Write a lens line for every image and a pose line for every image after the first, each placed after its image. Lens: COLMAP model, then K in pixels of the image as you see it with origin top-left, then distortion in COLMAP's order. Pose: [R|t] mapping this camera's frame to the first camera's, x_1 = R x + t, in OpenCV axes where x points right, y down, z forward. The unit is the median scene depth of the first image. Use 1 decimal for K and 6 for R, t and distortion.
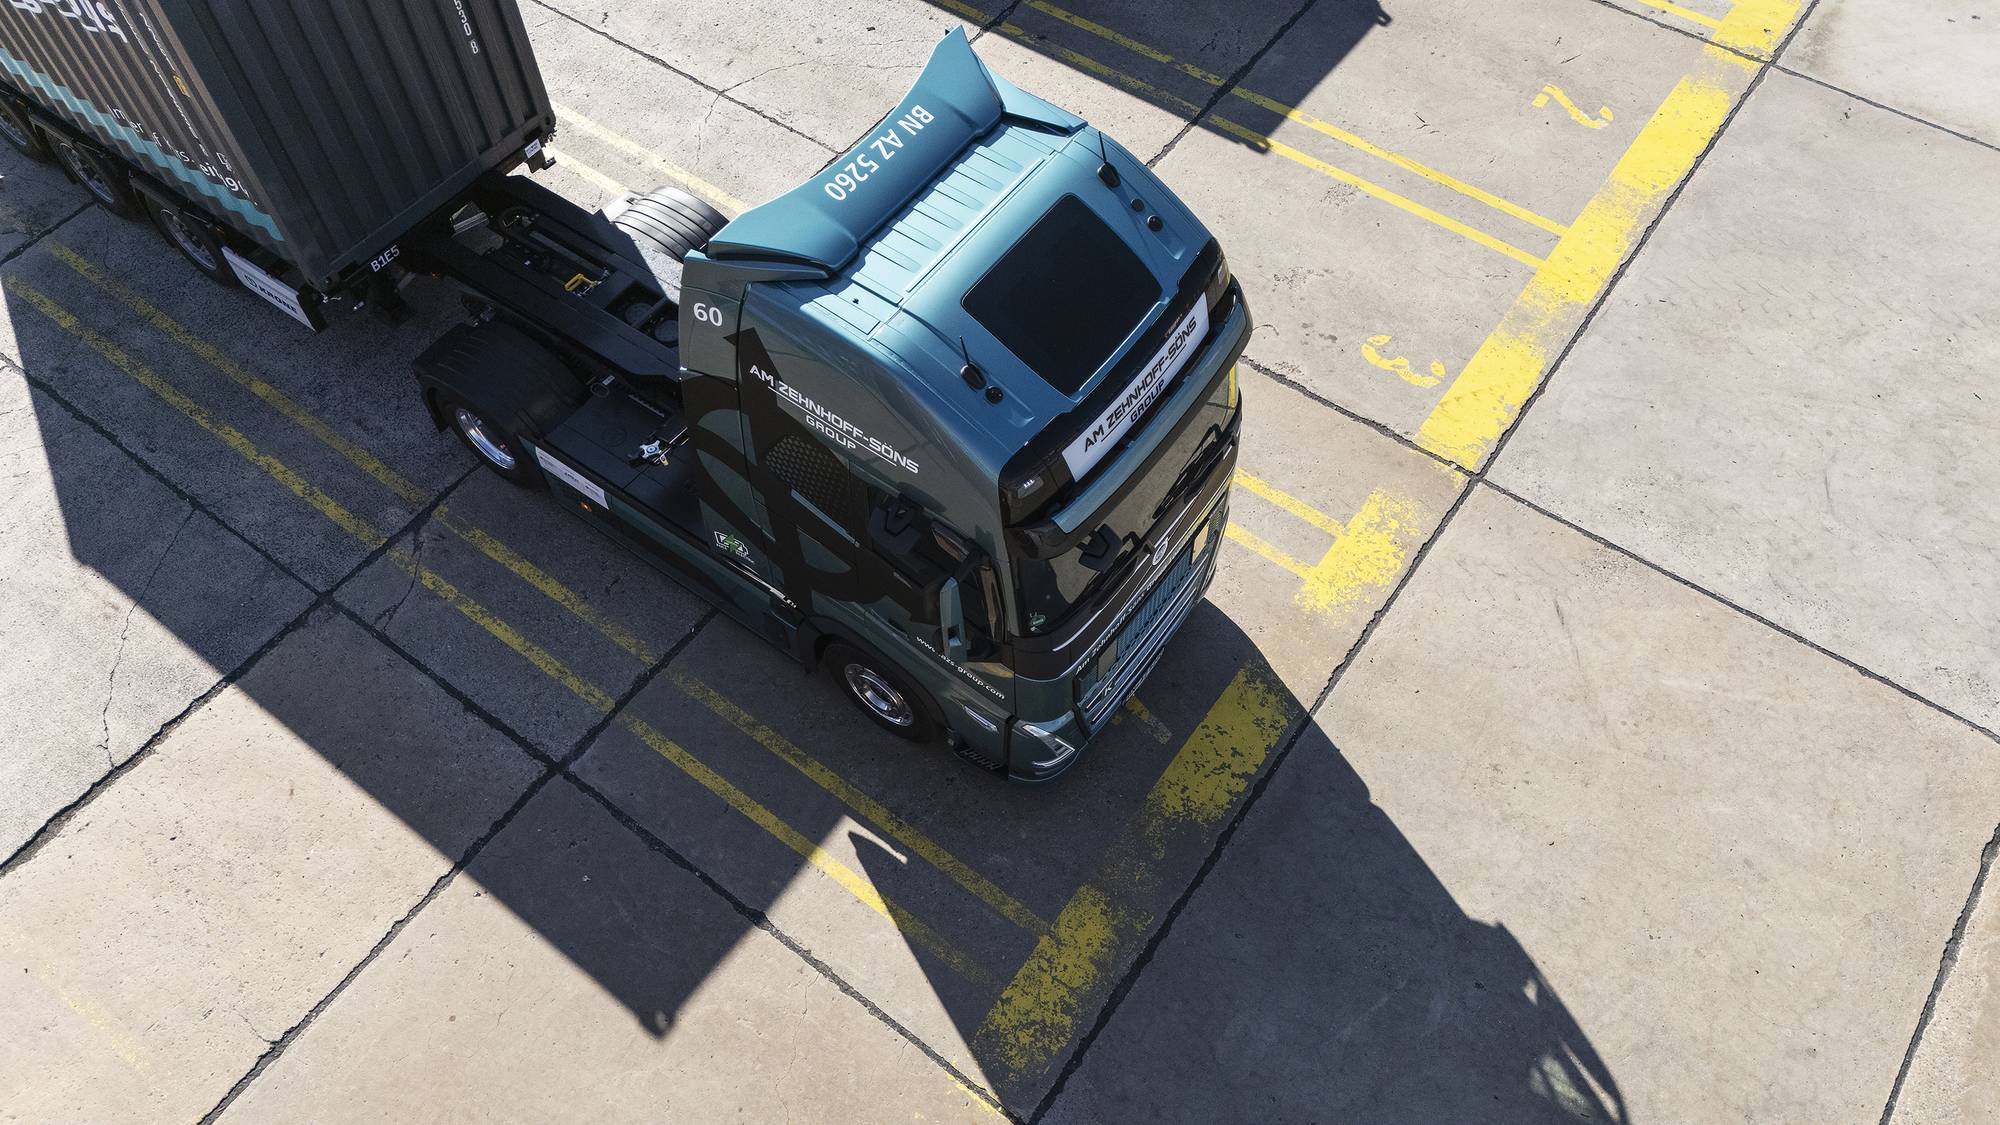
lens RADIAL K [[1461.2, 0, 978.9], [0, 1461.2, 571.8], [0, 0, 1]] dist [0.068867, -0.054107]
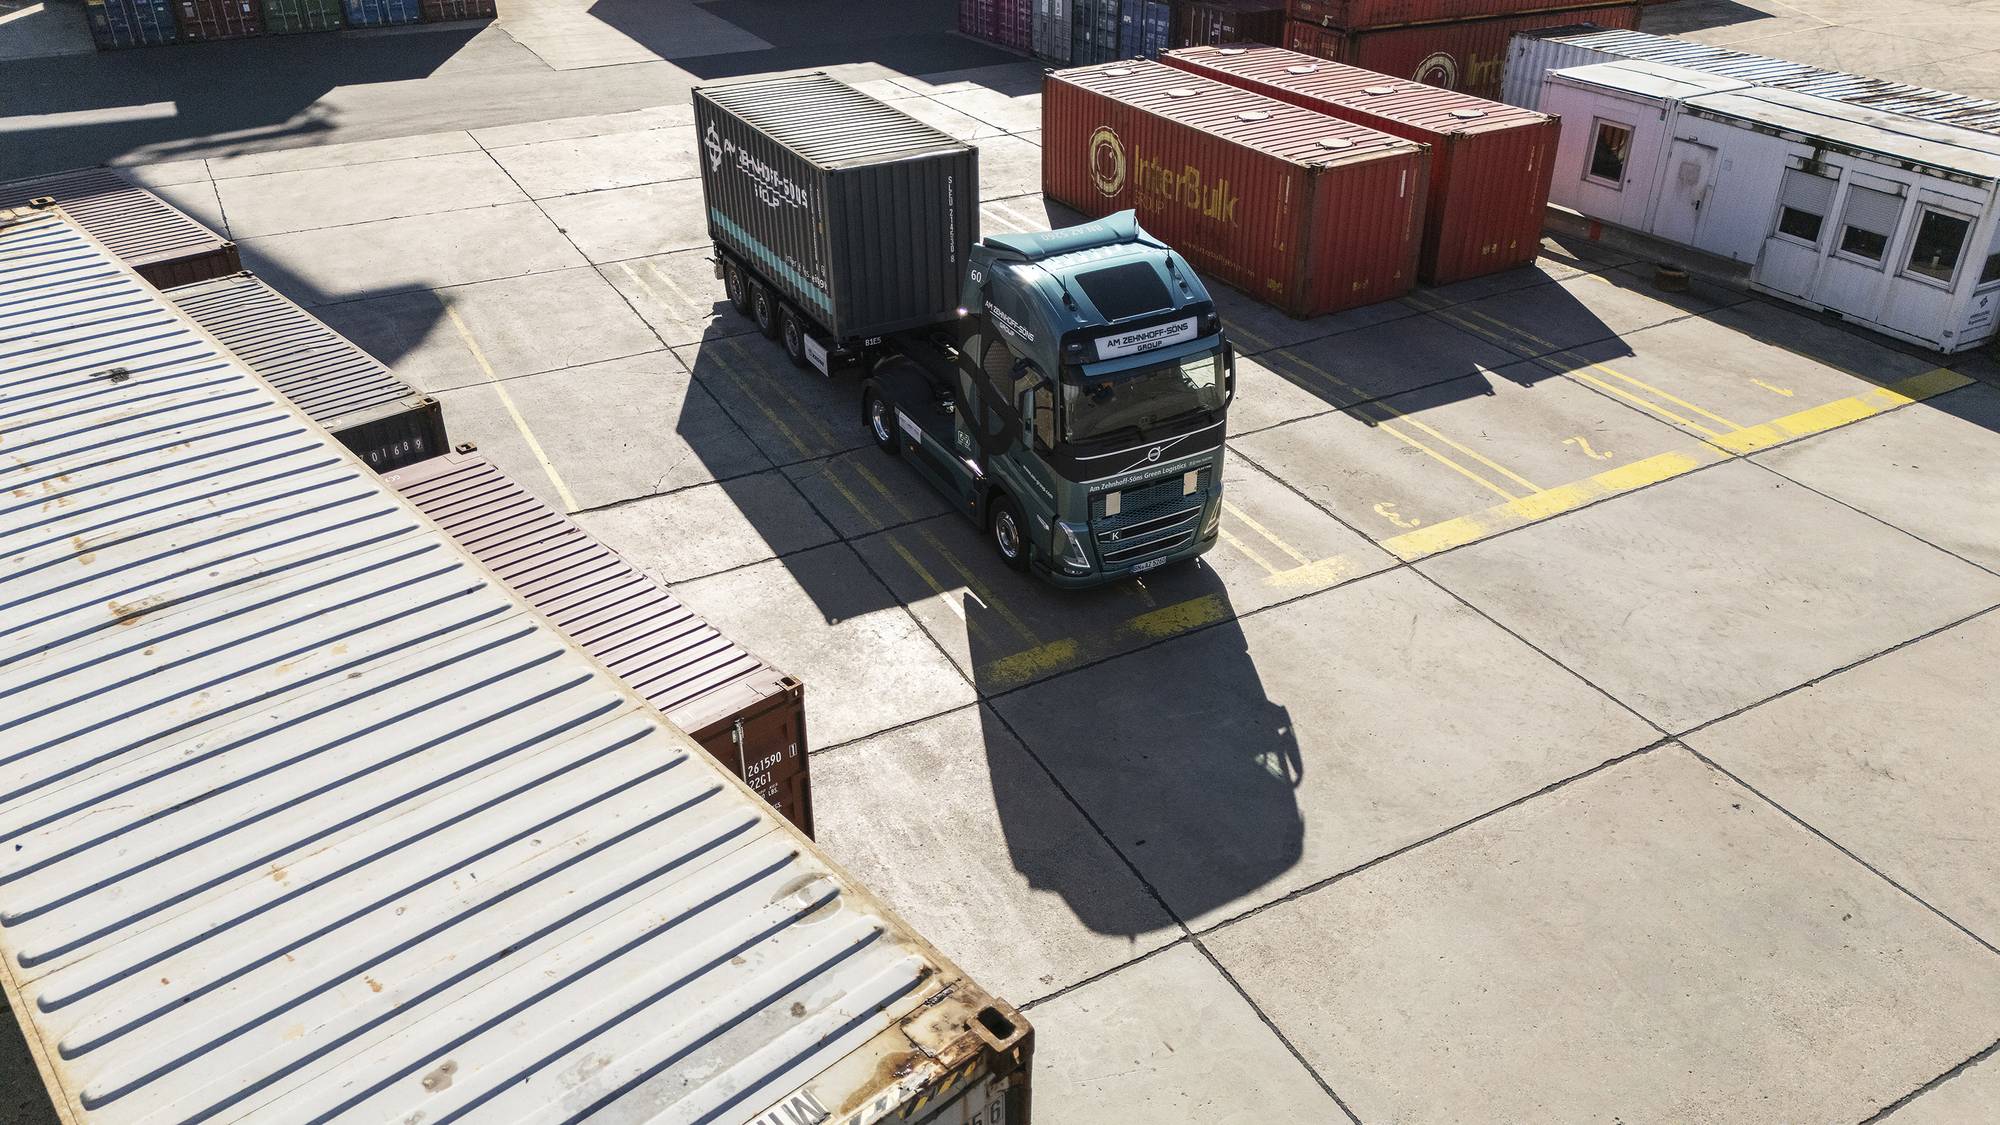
lens RADIAL K [[1461.2, 0, 986.1], [0, 1461.2, 580.0], [0, 0, 1]] dist [0.068867, -0.054107]
pose [[0.901190, 0.233112, -0.365398, 0.556736], [-0.364057, 0.864605, -0.346294, 0.733143], [0.235200, 0.445102, 0.864040, -0.539088]]
